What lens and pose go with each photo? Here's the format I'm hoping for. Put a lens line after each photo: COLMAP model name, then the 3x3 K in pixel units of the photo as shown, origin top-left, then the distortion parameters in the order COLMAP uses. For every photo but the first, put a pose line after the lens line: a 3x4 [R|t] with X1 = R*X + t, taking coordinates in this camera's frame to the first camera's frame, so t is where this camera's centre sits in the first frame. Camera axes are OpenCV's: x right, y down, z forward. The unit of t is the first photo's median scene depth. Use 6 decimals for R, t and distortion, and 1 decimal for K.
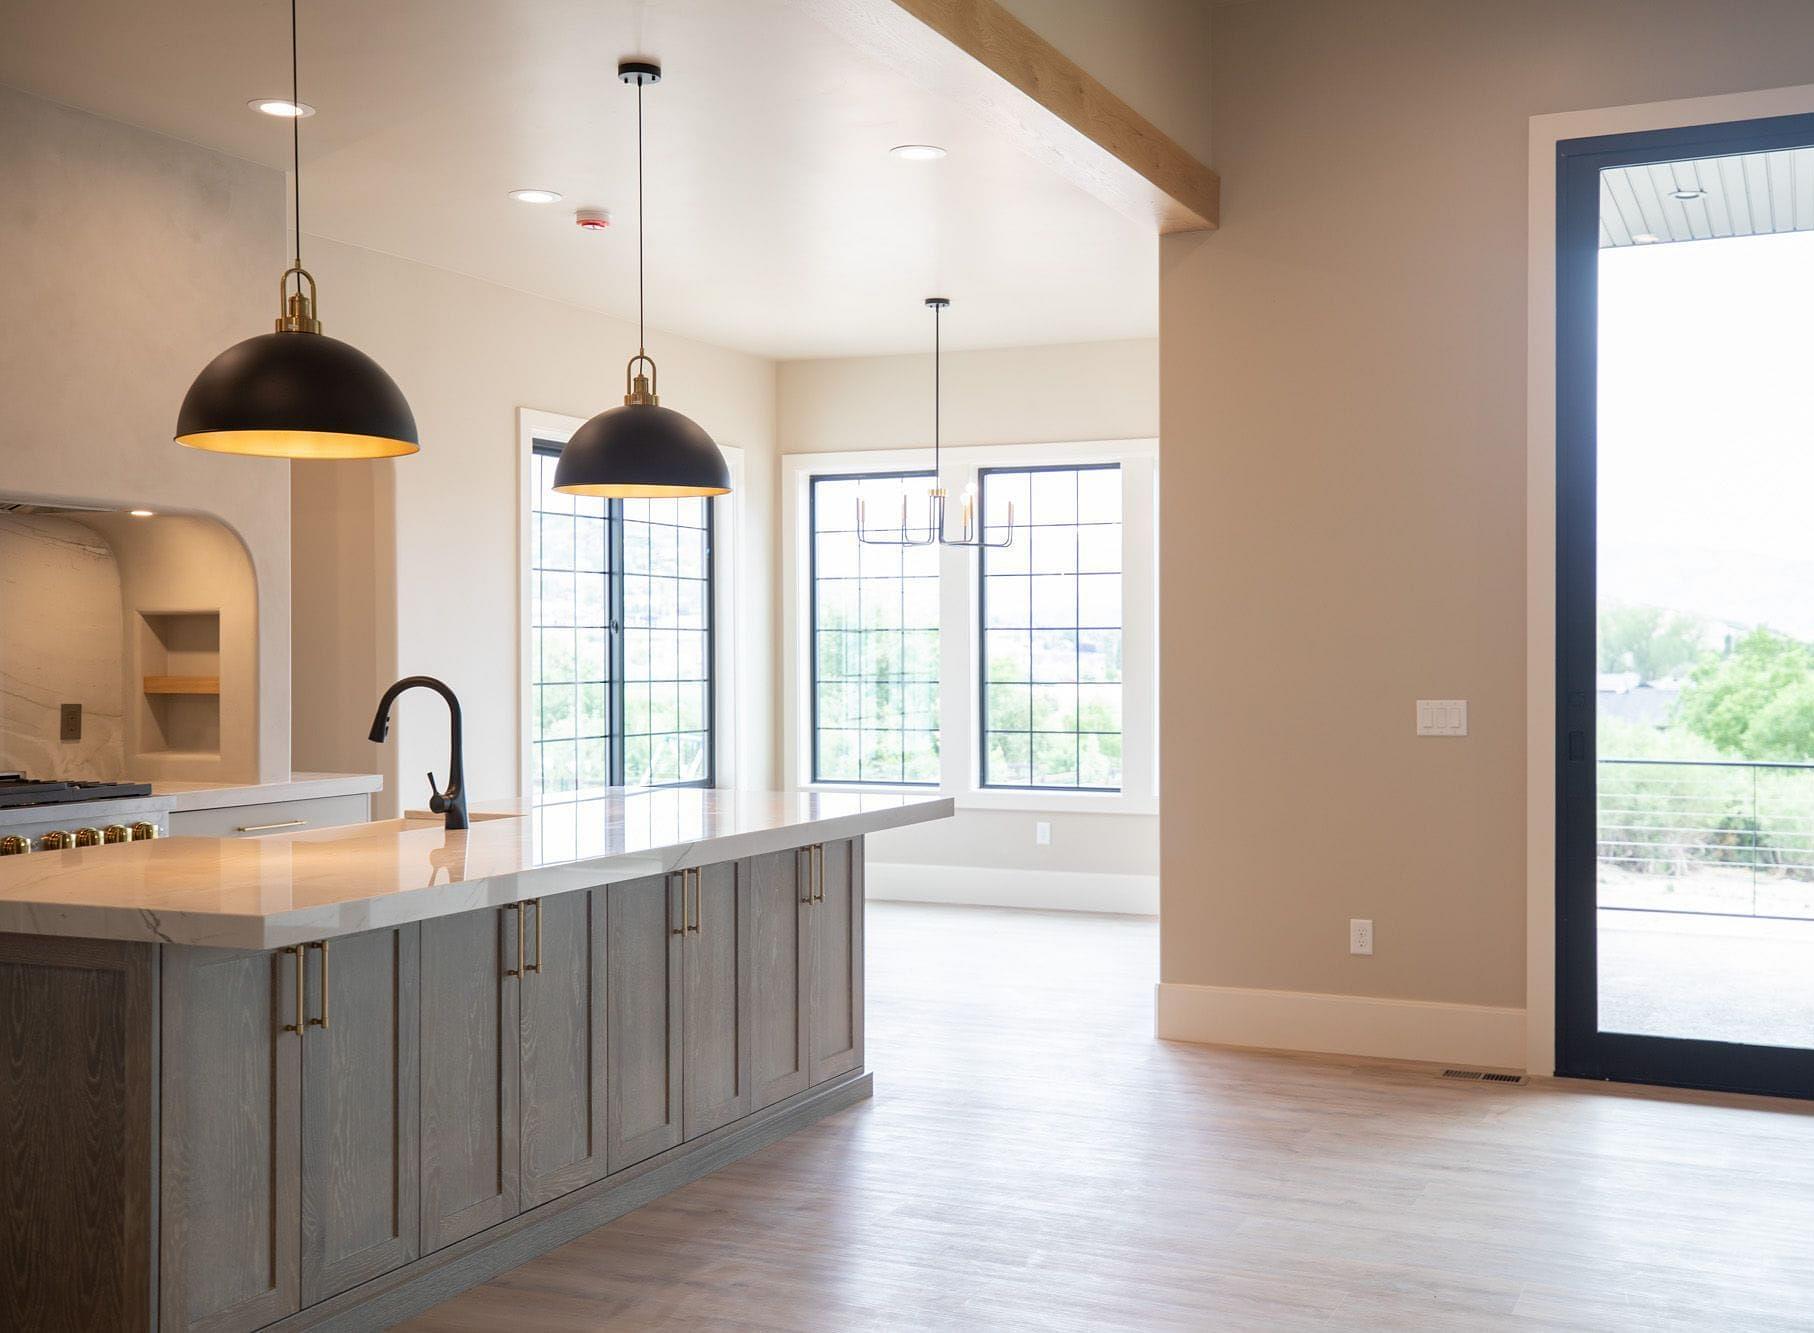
lens RADIAL K [[1903.1, 0, 1024.3], [0, 1903.1, 673.0], [0, 0, 1]] dist [0.019439, 0.024233]
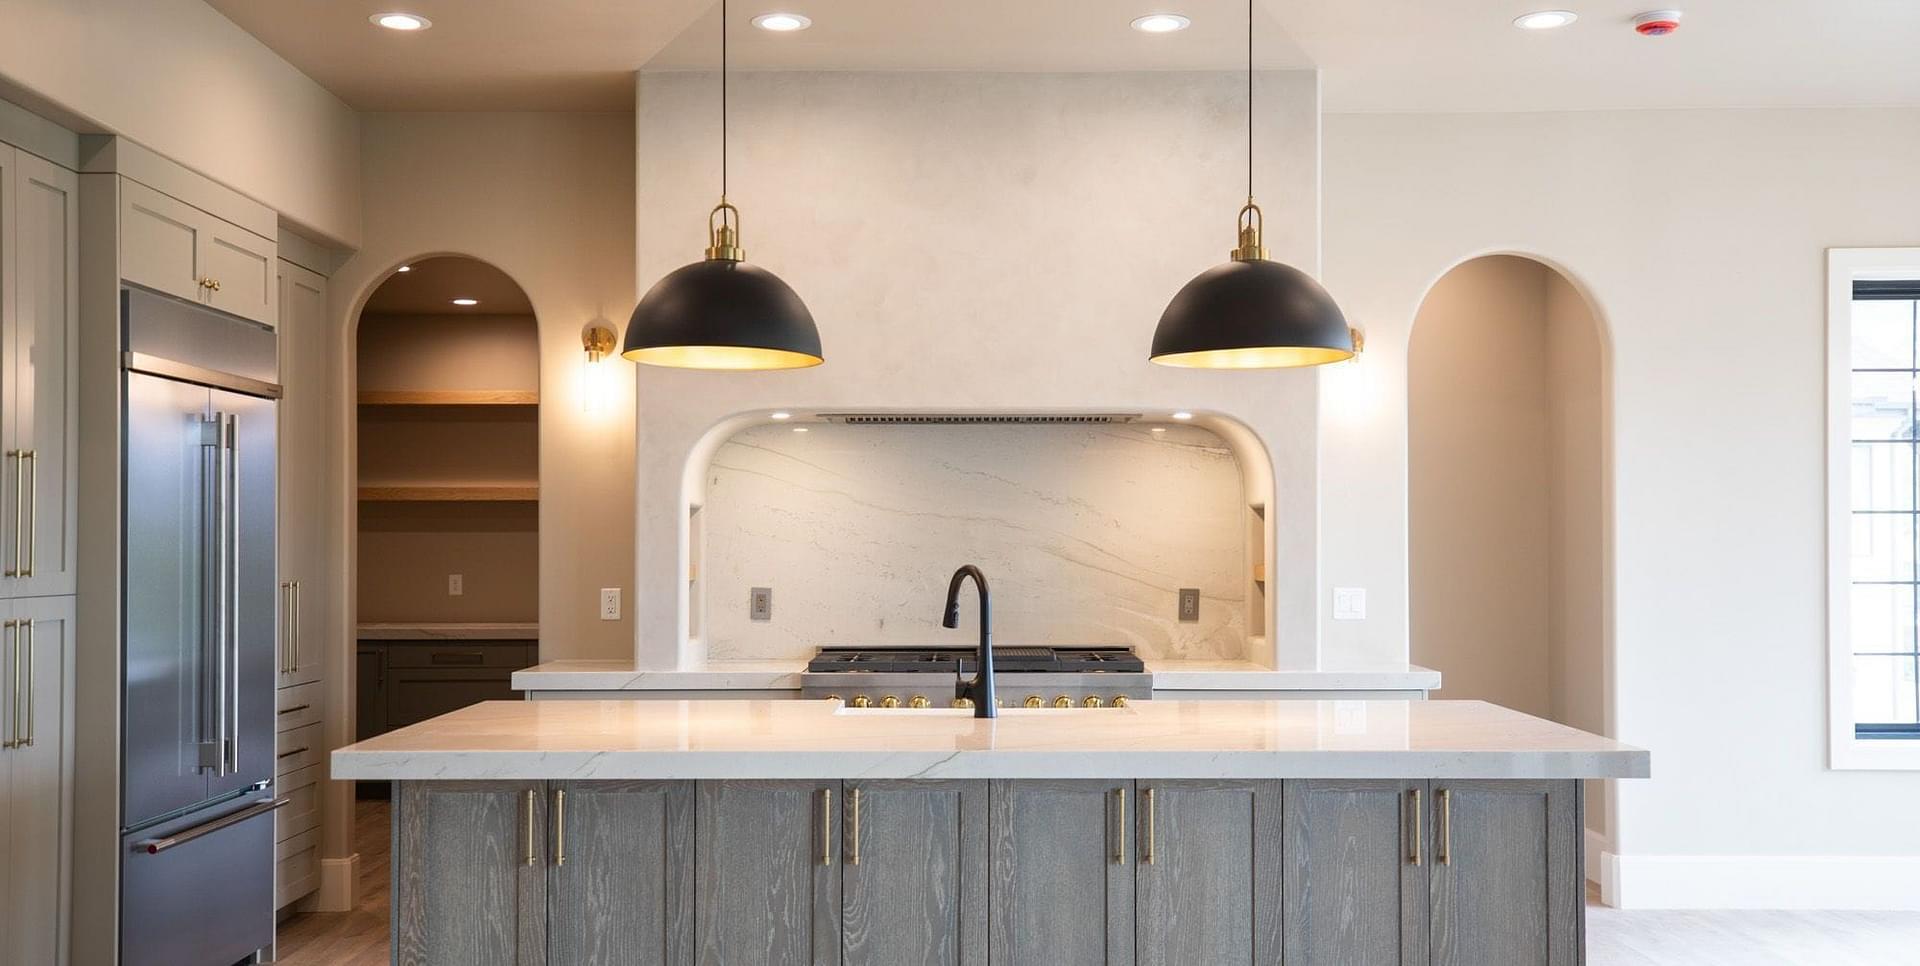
lens RADIAL K [[1806.1, 0, 957.6], [0, 1806.1, 529.8], [0, 0, 1]] dist [0.034646, 0.018171]
pose [[0.386925, -0.007055, -0.922084, 0.454530], [-0.010793, 0.999868, -0.012179, -0.004130], [0.922048, 0.014664, 0.386798, 0.488776]]
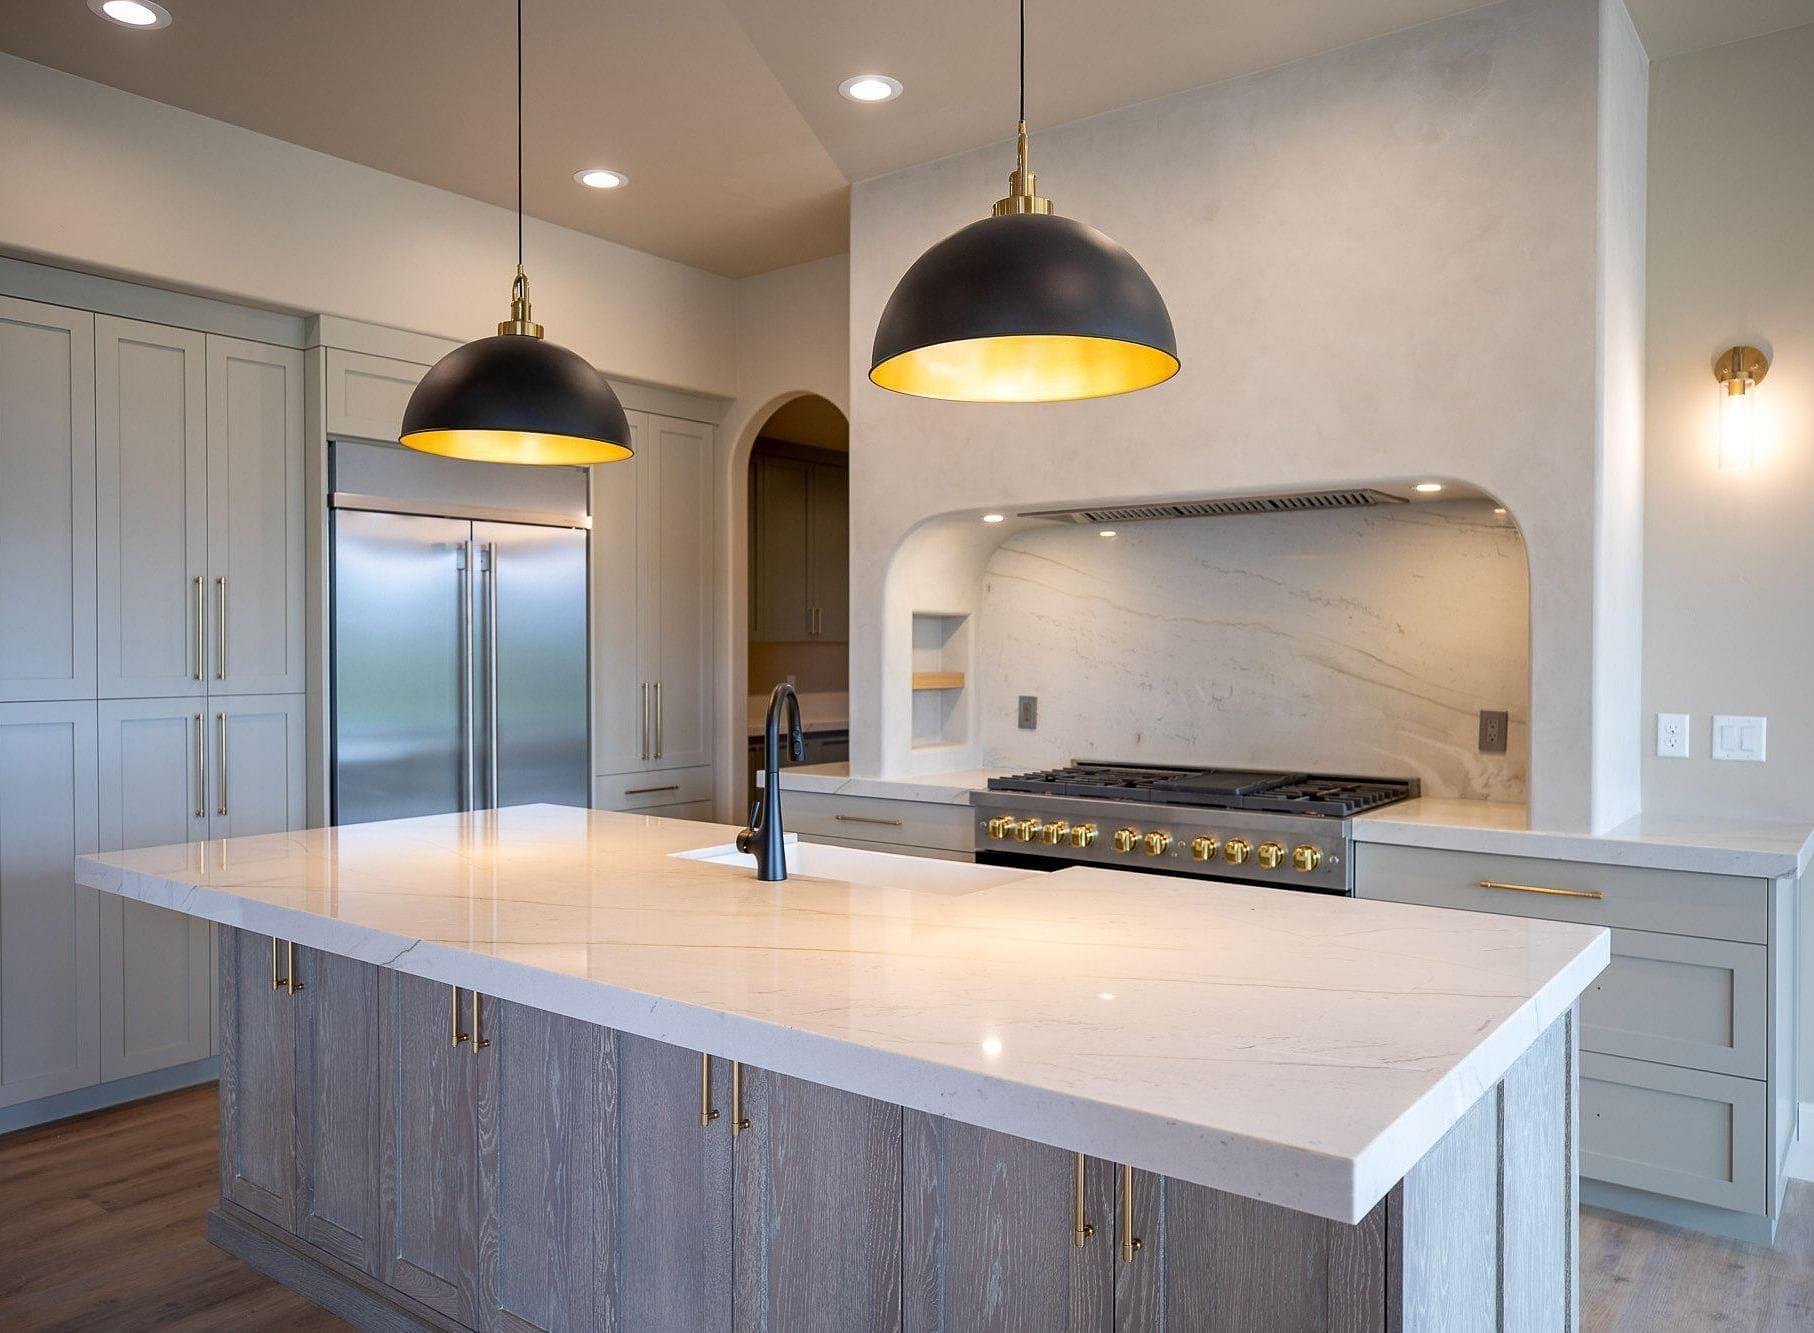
lens RADIAL K [[1322.2, 0, 884.8], [0, 1322.2, 665.1], [0, 0, 1]] dist [-0.003612, 0.003302]
pose [[-0.263547, 0.015258, -0.964526, 0.170168], [-0.011230, 0.999759, 0.018884, -0.013745], [0.964581, 0.015808, -0.263312, 0.940017]]
